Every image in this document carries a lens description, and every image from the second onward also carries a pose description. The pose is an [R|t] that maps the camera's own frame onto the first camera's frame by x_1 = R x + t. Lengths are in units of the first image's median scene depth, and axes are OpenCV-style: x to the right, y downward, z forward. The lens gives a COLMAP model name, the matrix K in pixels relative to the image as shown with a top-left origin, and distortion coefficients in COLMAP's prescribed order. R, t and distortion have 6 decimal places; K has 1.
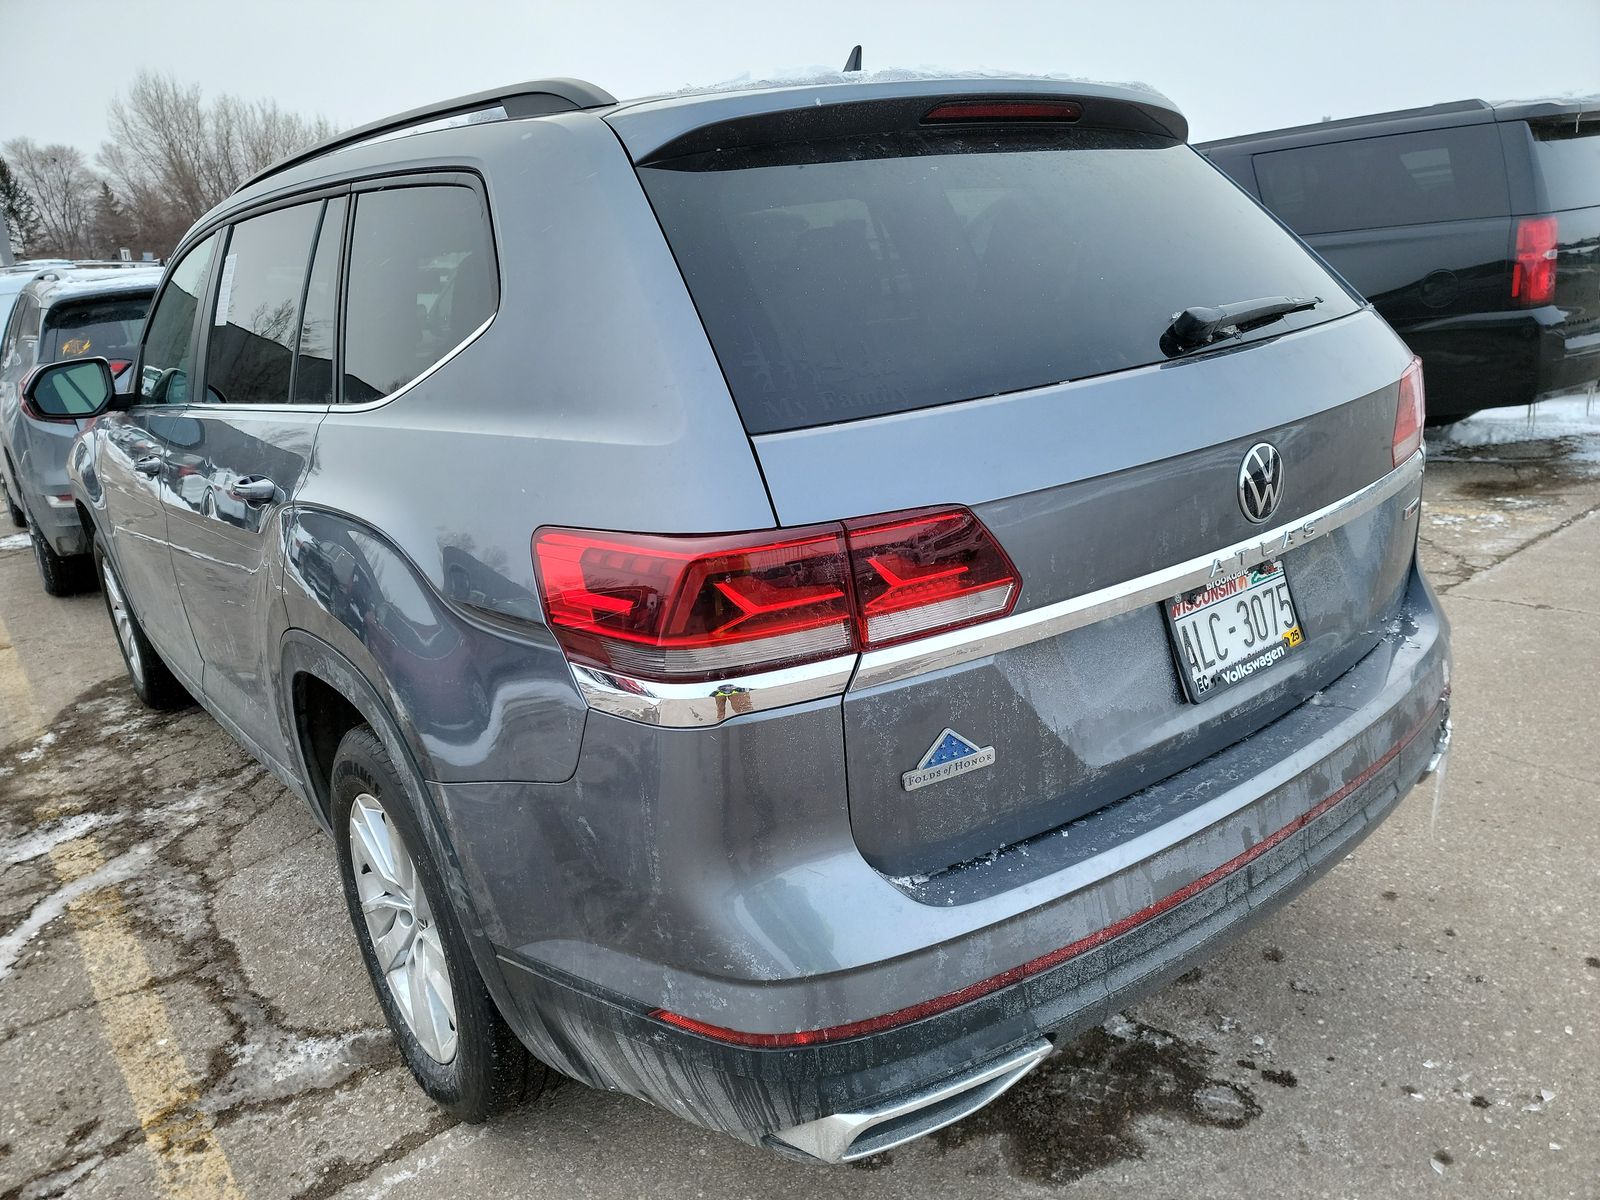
lens RADIAL K [[1115.8, 0, 805.3], [0, 1115.8, 605.2], [0, 0, 1]] dist [0.103924, -0.097807]
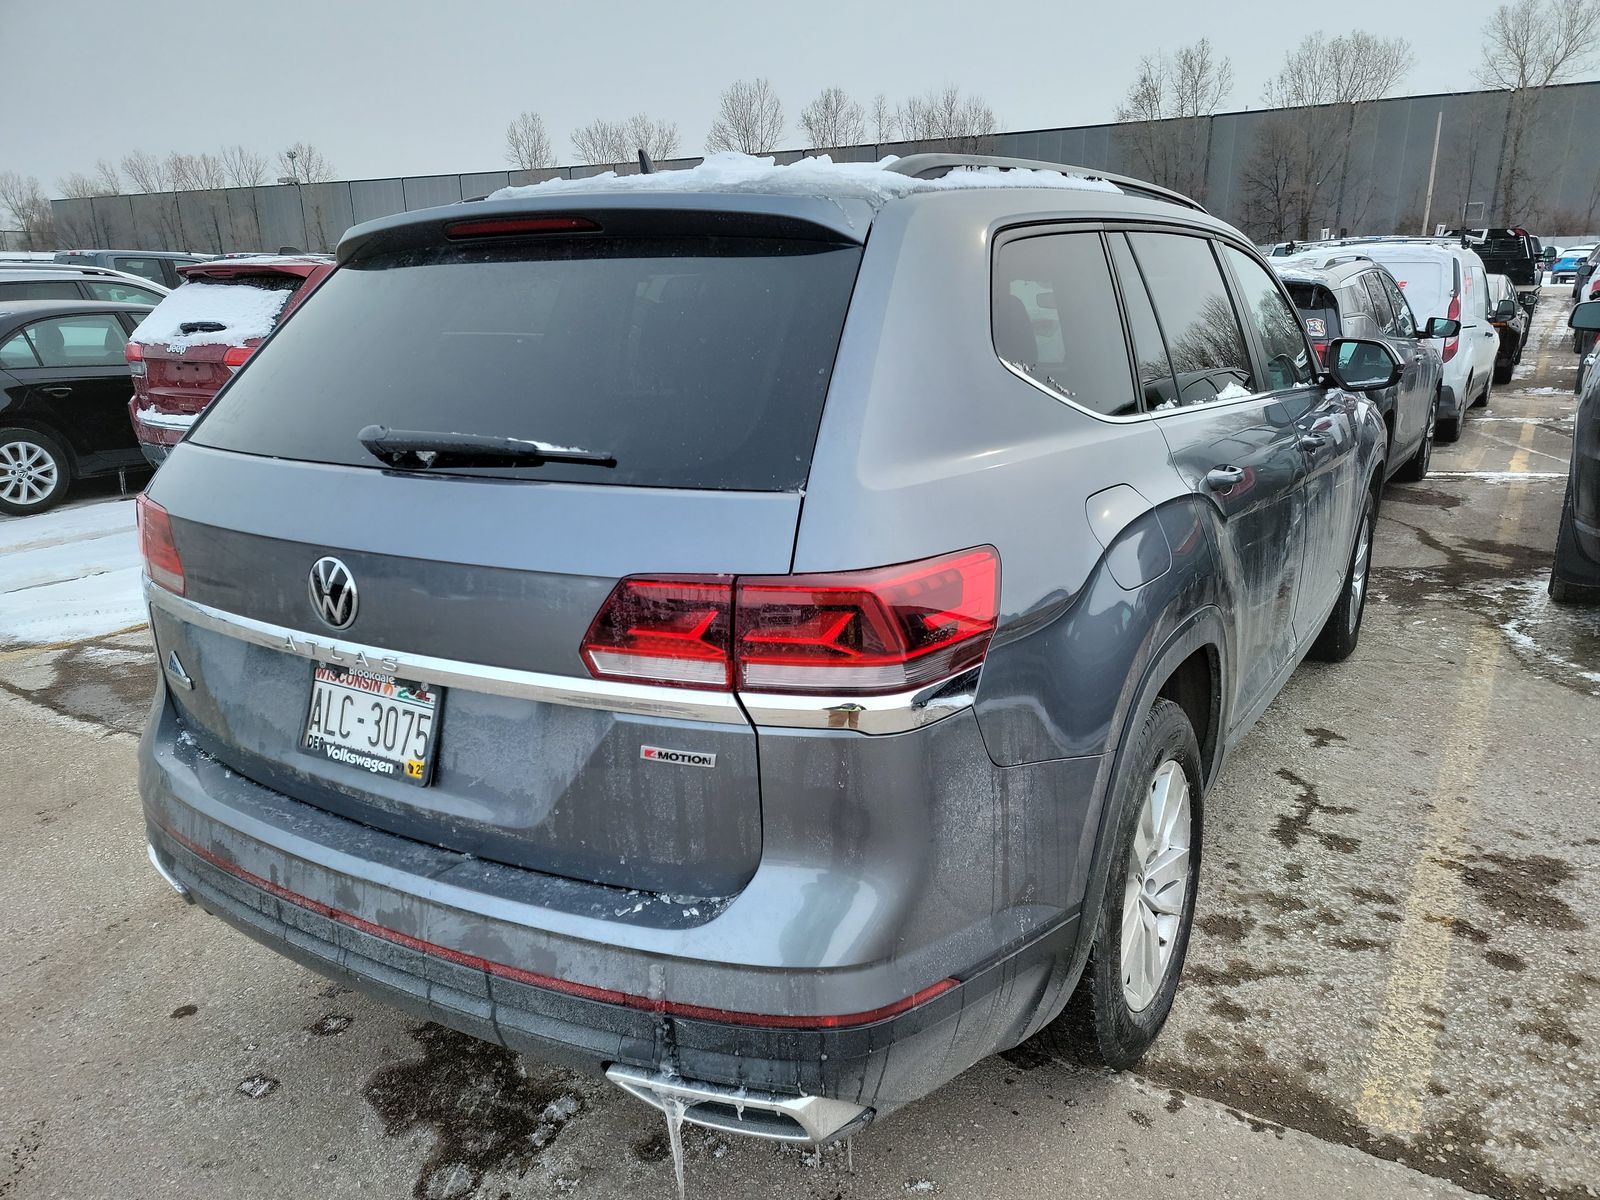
lens RADIAL K [[1115.8, 0, 805.3], [0, 1115.8, 605.2], [0, 0, 1]] dist [0.103924, -0.097807]
pose [[0.326960, 0.325881, -0.887073, 1.536545], [-0.284254, 0.929108, 0.236552, -0.488349], [0.901275, 0.174811, 0.396414, 0.994348]]
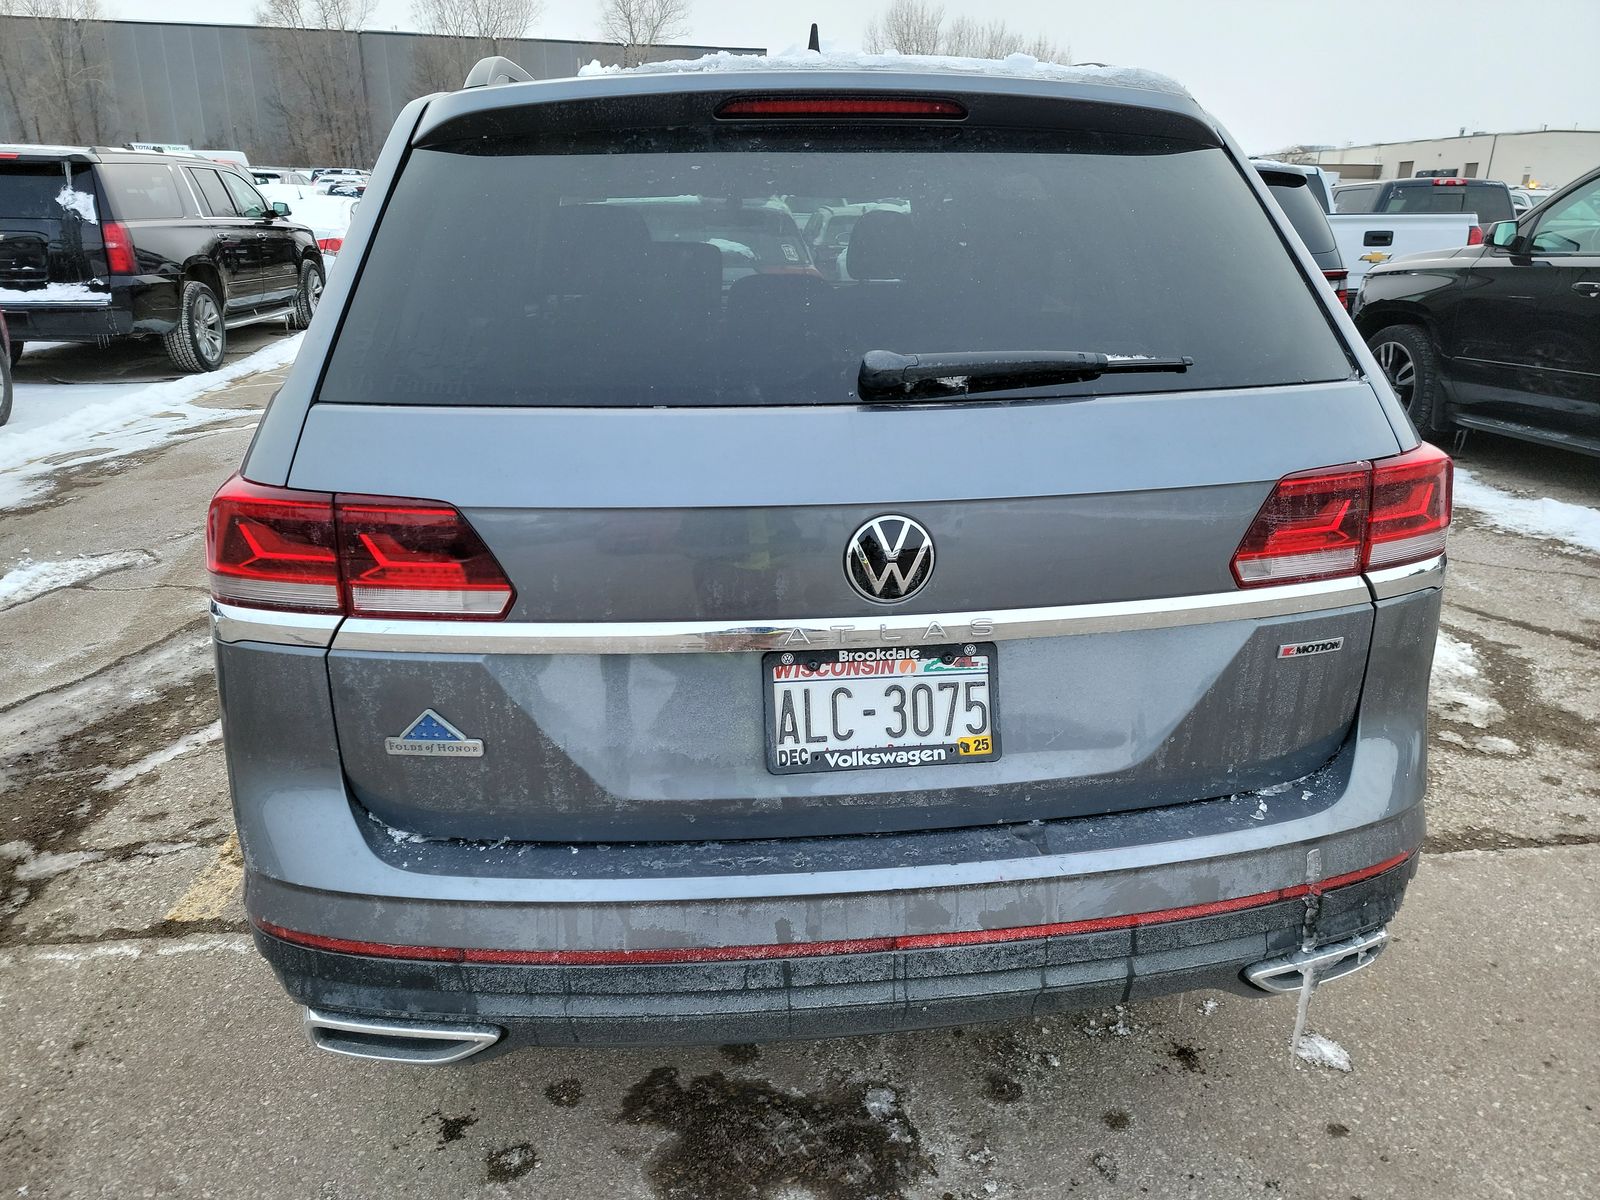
lens RADIAL K [[1121.9, 0, 785.4], [0, 1121.9, 592.3], [0, 0, 1]] dist [0.100010, -0.100723]
pose [[0.840812, 0.248454, -0.480942, 0.773495], [-0.223894, 0.968510, 0.108905, -0.162576], [0.492855, 0.016111, 0.869962, 0.201813]]
